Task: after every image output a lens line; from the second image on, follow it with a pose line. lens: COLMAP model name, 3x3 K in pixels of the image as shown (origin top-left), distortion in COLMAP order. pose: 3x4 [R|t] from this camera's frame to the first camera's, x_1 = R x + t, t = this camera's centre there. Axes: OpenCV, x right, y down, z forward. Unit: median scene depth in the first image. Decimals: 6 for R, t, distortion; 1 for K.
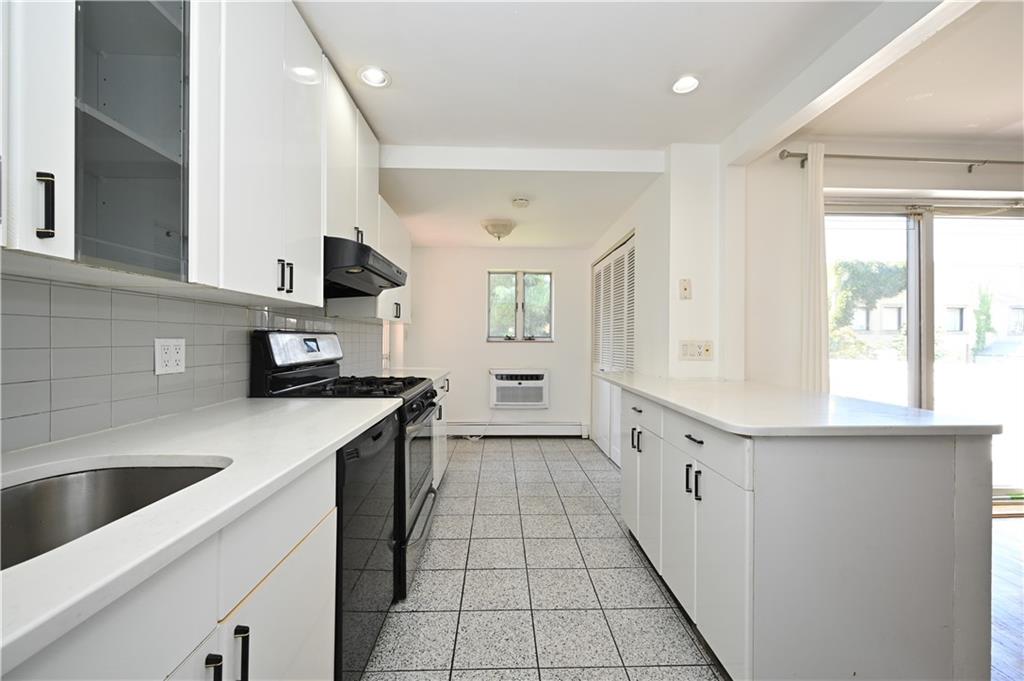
lens RADIAL K [[402.4, 0, 512.0], [0, 402.4, 340.5], [0, 0, 1]] dist [-0.001608, -0.000284]
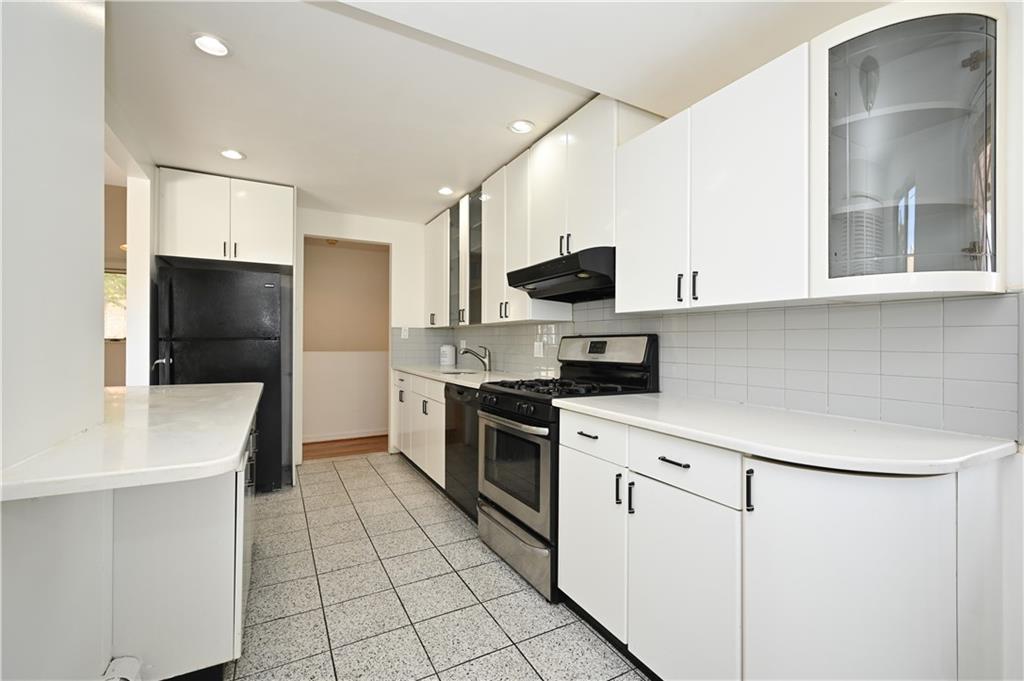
lens RADIAL K [[429.6, 0, 512.0], [0, 429.6, 340.5], [0, 0, 1]] dist [-0.038381, 0.000051]
pose [[-0.892459, -0.021722, -0.450606, 0.125968], [-0.019139, 0.999764, -0.010288, 0.004786], [0.450723, -0.000557, -0.892664, 1.030399]]
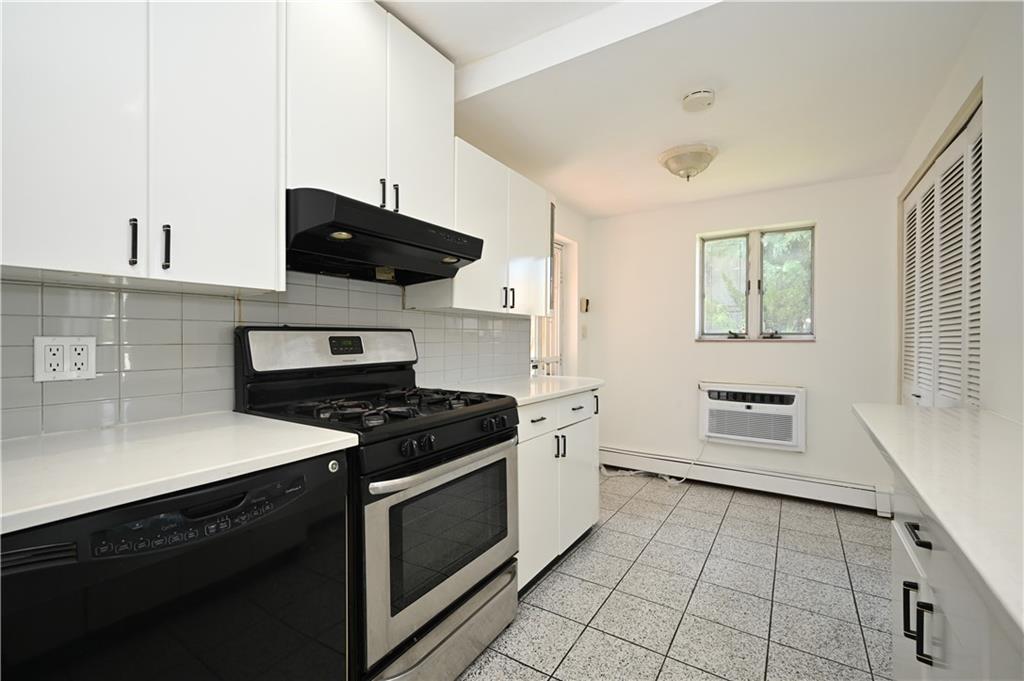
lens RADIAL K [[440.4, 0, 512.0], [0, 440.4, 340.5], [0, 0, 1]] dist [0.001492, 0.000113]
pose [[0.822736, -0.001227, -0.568422, 0.127983], [0.001531, 0.999999, 0.000056, 0.001375], [0.568421, -0.000916, 0.822737, 0.260641]]
